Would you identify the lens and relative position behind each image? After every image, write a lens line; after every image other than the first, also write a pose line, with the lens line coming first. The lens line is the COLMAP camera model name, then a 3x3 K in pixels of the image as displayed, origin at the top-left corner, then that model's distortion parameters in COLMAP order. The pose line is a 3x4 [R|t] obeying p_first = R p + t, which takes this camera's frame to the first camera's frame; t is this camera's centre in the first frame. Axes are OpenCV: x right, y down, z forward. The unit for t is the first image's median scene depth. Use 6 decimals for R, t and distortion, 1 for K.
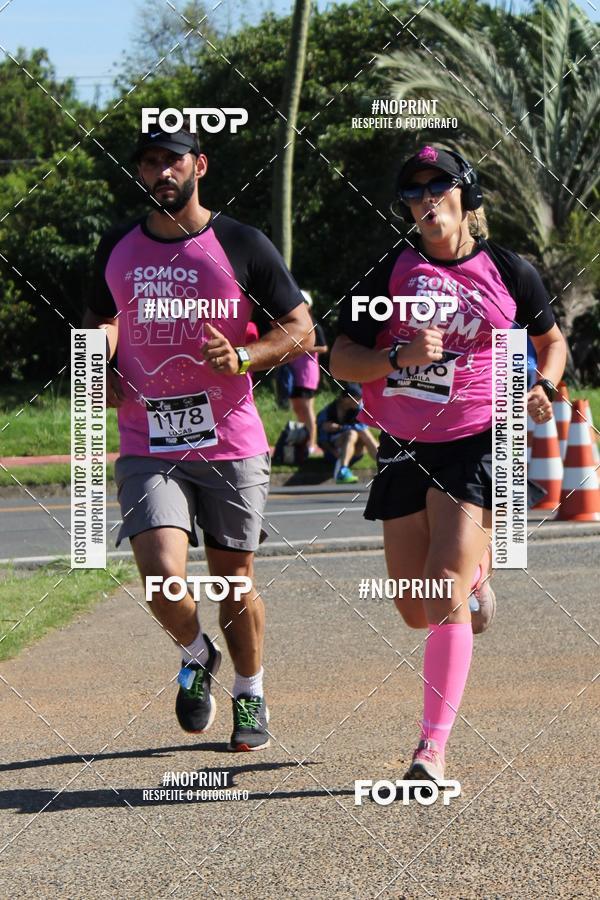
lens RADIAL K [[4752.0, 0, 490.4], [0, 4752.0, 451.3], [0, 0, 1]] dist [0.299309, 0.211534]
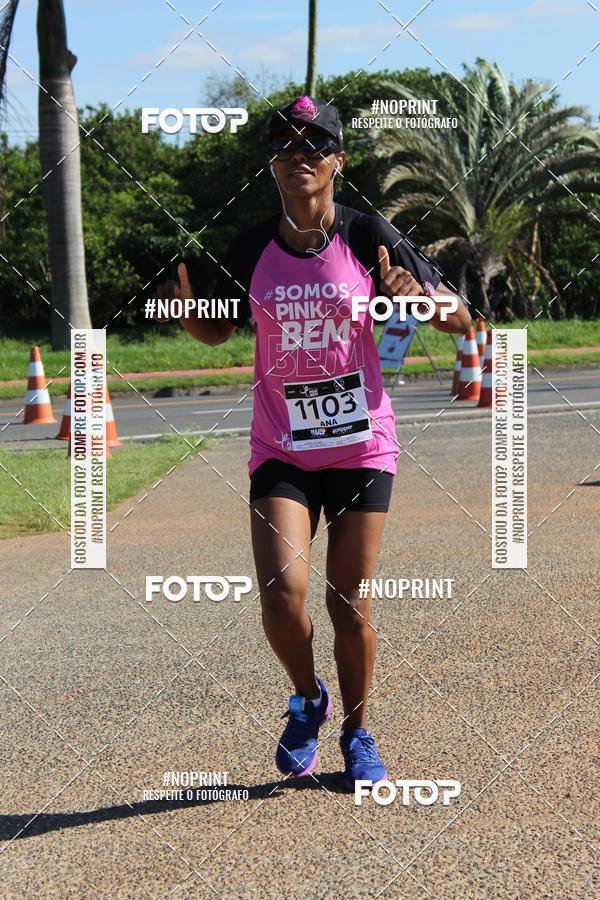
lens RADIAL K [[3517.3, 0, 325.9], [0, 3517.3, 419.1], [0, 0, 1]] dist [0.222574, 0.158299]
pose [[0.999124, -0.015866, -0.038731, 0.008024], [0.016241, 0.999824, 0.009394, 0.006275], [0.038575, -0.010015, 0.999206, -0.145022]]
